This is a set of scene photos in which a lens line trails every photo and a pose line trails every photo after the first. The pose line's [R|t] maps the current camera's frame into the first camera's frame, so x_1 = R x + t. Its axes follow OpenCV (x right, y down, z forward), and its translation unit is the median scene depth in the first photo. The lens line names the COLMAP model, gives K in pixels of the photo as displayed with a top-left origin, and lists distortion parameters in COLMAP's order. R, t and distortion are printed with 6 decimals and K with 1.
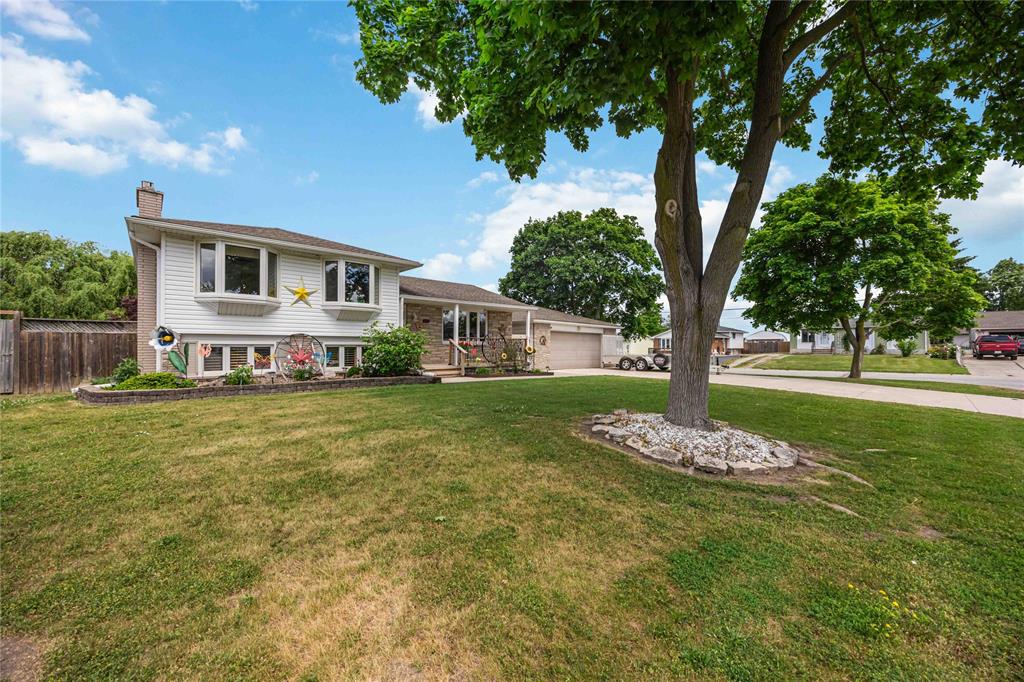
lens RADIAL K [[392.9, 0, 512.0], [0, 392.9, 341.0], [0, 0, 1]] dist [0.001451, 0.000179]
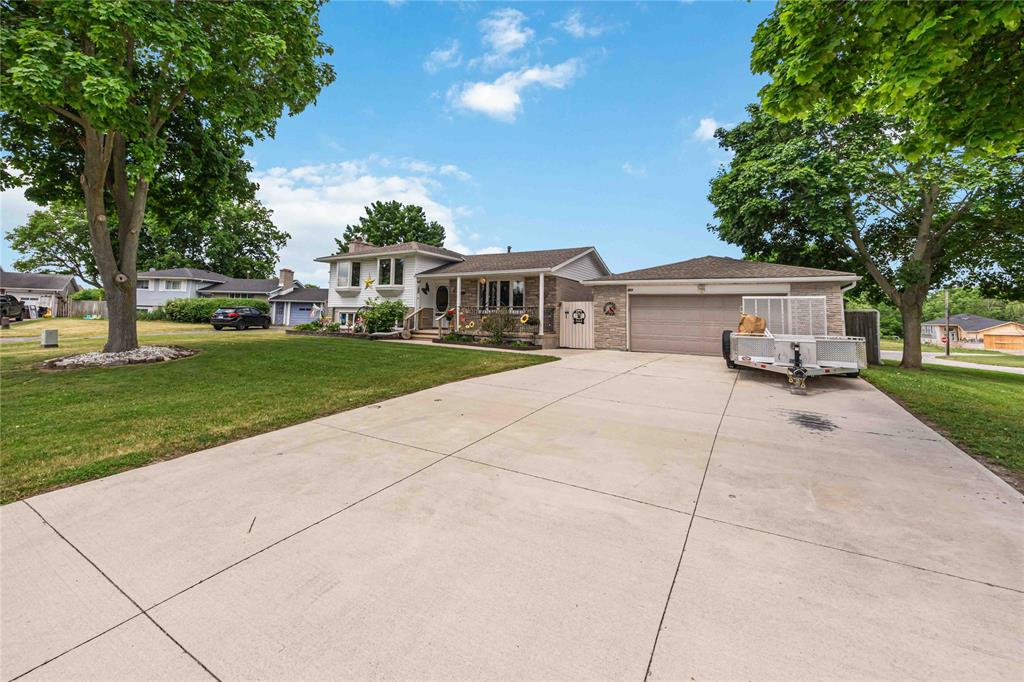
lens RADIAL K [[405.3, 0, 515.3], [0, 405.3, 315.4], [0, 0, 1]] dist [-0.000115, 0.000007]
pose [[0.285919, 0.001752, -0.958252, 1.162687], [-0.002274, 0.999997, 0.001150, 0.016608], [0.958251, 0.001850, 0.285922, 0.956037]]
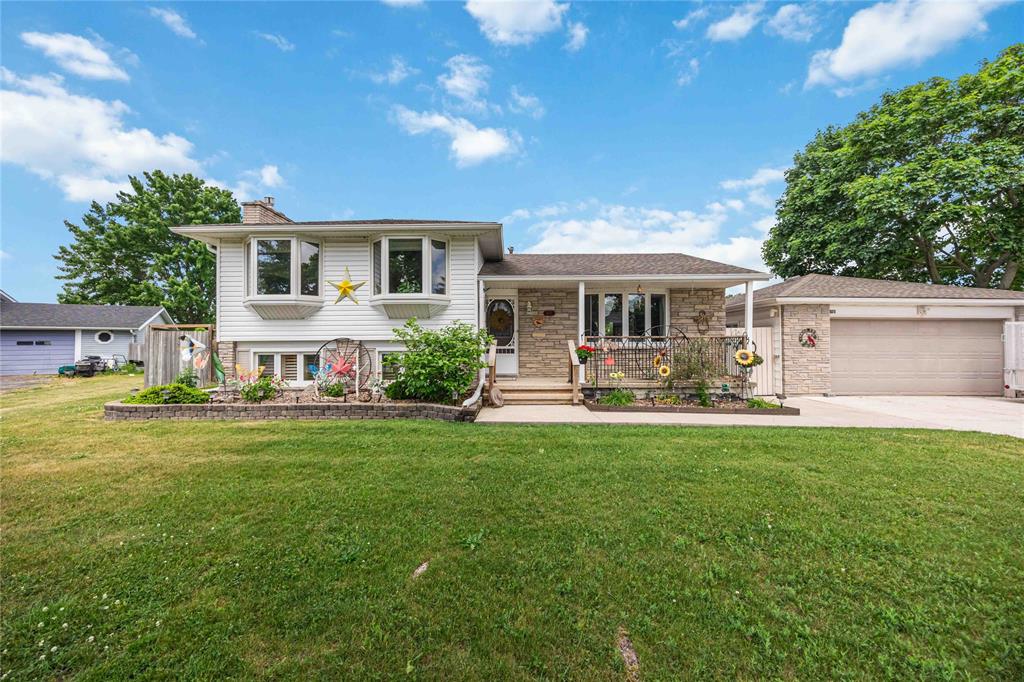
lens RADIAL K [[396.0, 0, 512.0], [0, 396.0, 341.0], [0, 0, 1]] dist [-0.027532, 0.000026]
pose [[0.723943, -0.004090, -0.689847, 0.232926], [0.016090, 0.999811, 0.010958, -0.013475], [0.689672, -0.019032, 0.723872, 0.557644]]
